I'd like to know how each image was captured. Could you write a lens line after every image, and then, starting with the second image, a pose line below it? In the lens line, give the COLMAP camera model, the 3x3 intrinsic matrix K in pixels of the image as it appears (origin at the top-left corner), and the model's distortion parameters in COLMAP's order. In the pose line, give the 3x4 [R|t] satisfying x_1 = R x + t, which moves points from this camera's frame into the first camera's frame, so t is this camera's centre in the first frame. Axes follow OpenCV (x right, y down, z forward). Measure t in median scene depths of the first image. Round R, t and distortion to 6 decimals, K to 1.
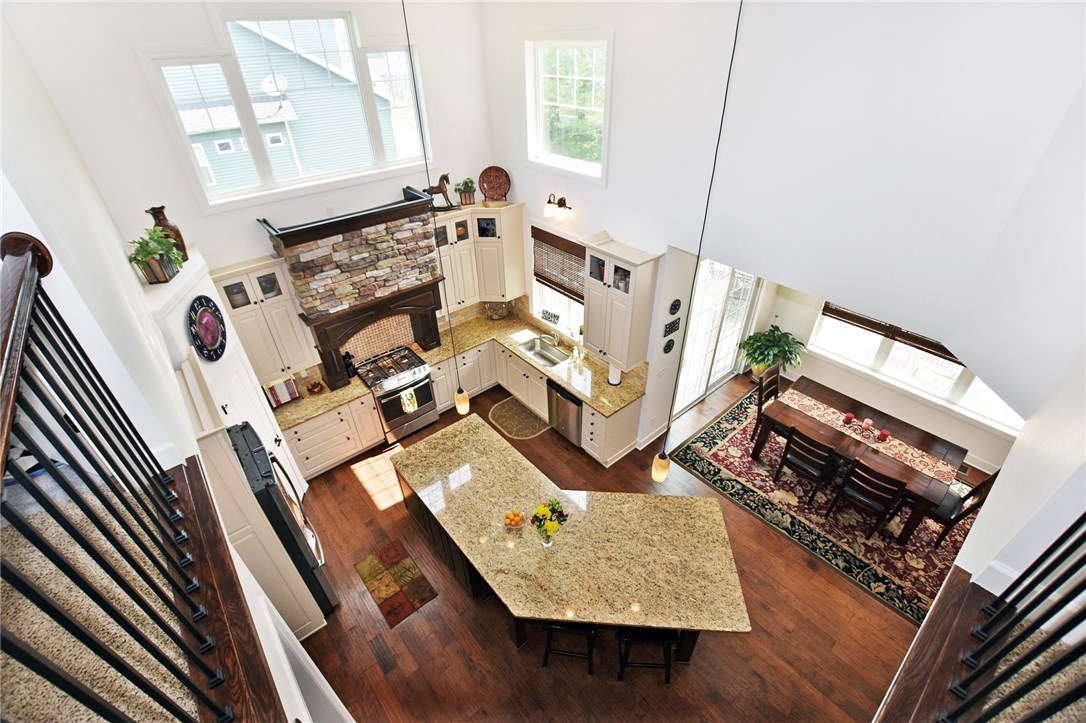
lens RADIAL K [[475.9, 0, 545.6], [0, 475.9, 363.2], [0, 0, 1]] dist [-0.031583, 0.004688]
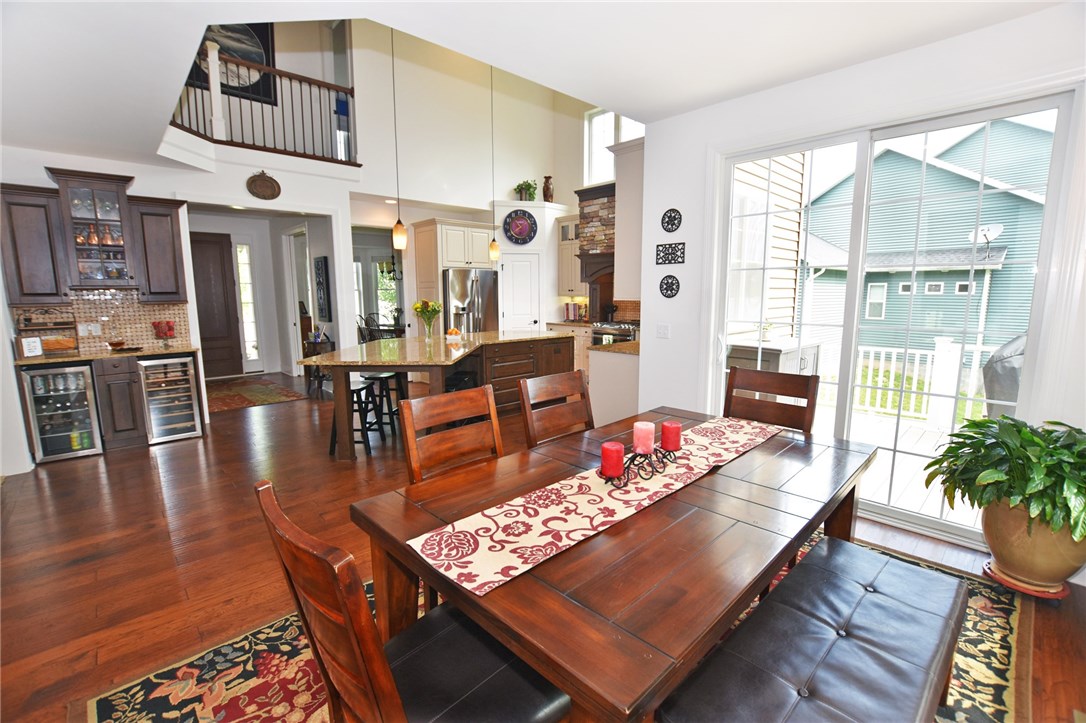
lens RADIAL K [[475.9, 0, 545.3], [0, 475.9, 359.4], [0, 0, 1]] dist [-0.031583, 0.004688]
pose [[0.058534, 0.159169, -0.985515, 1.002815], [-0.570801, 0.815247, 0.097767, 0.092113], [0.818999, 0.556810, 0.138573, 0.863314]]
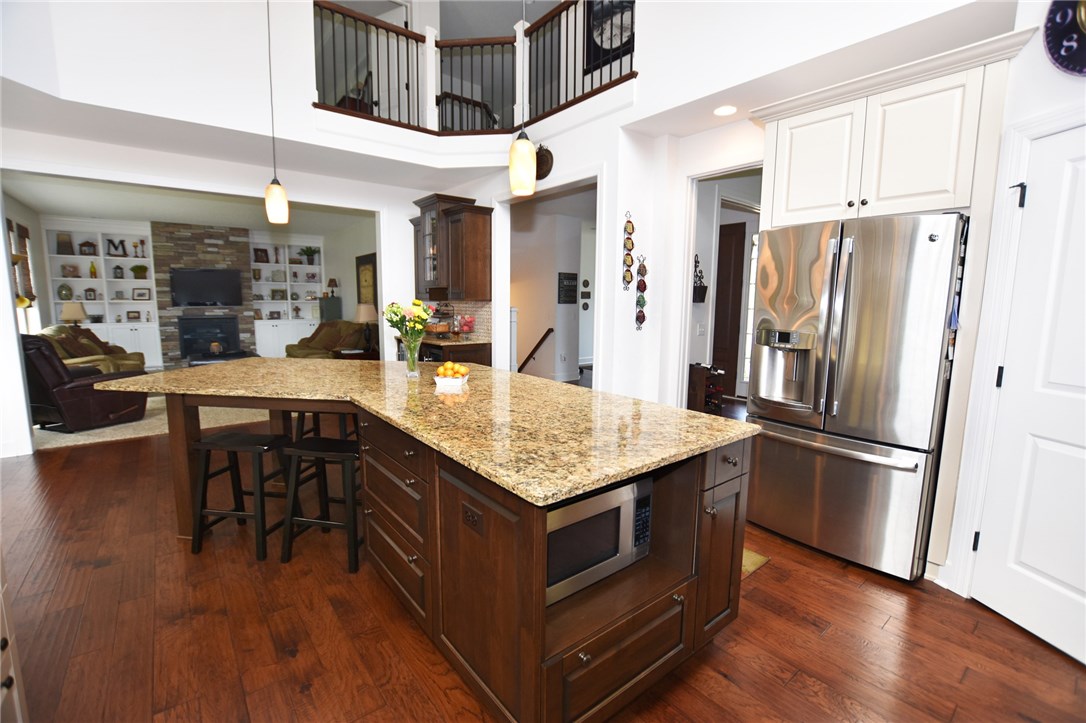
lens RADIAL K [[475.9, 0, 546.8], [0, 475.9, 363.9], [0, 0, 1]] dist [-0.031583, 0.004688]
pose [[-0.999731, 0.006727, 0.022207, -0.165923], [0.019997, 0.735240, 0.677512, -0.082542], [-0.011770, 0.677774, -0.735177, 1.174649]]
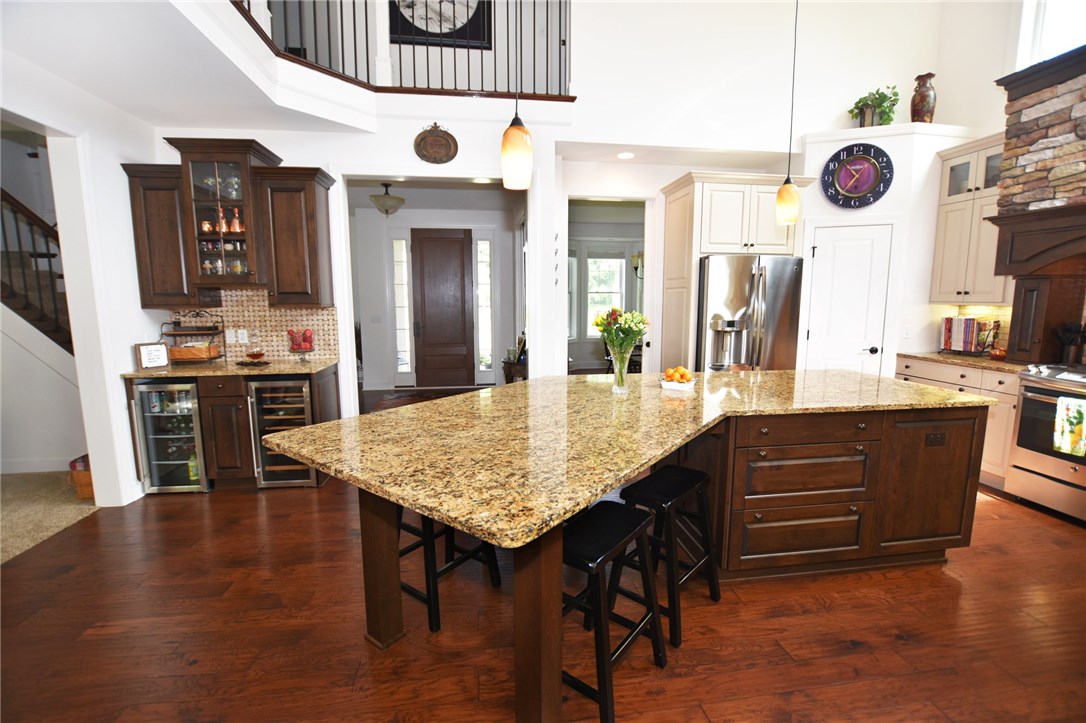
lens RADIAL K [[475.9, 0, 546.0], [0, 475.9, 363.0], [0, 0, 1]] dist [-0.031583, 0.004688]
pose [[-0.532534, 0.135704, -0.835459, 0.451183], [-0.476129, 0.768053, 0.428246, 0.099459], [0.699792, 0.625842, -0.344402, 0.878659]]
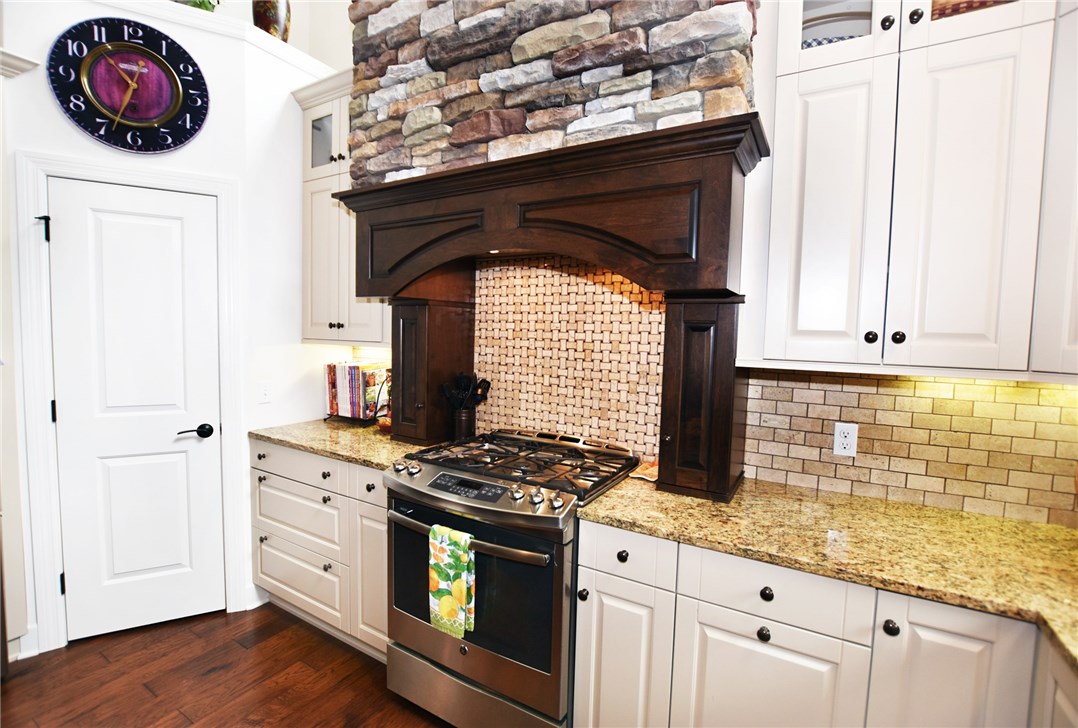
lens RADIAL K [[478.1, 0, 544.2], [0, 478.1, 363.0], [0, 0, 1]] dist [-0.025599, 0.002346]
pose [[0.331313, 0.088405, -0.939370, -0.045920], [-0.567794, 0.813828, -0.123669, -0.015543], [0.753553, 0.574342, 0.319828, 1.047464]]
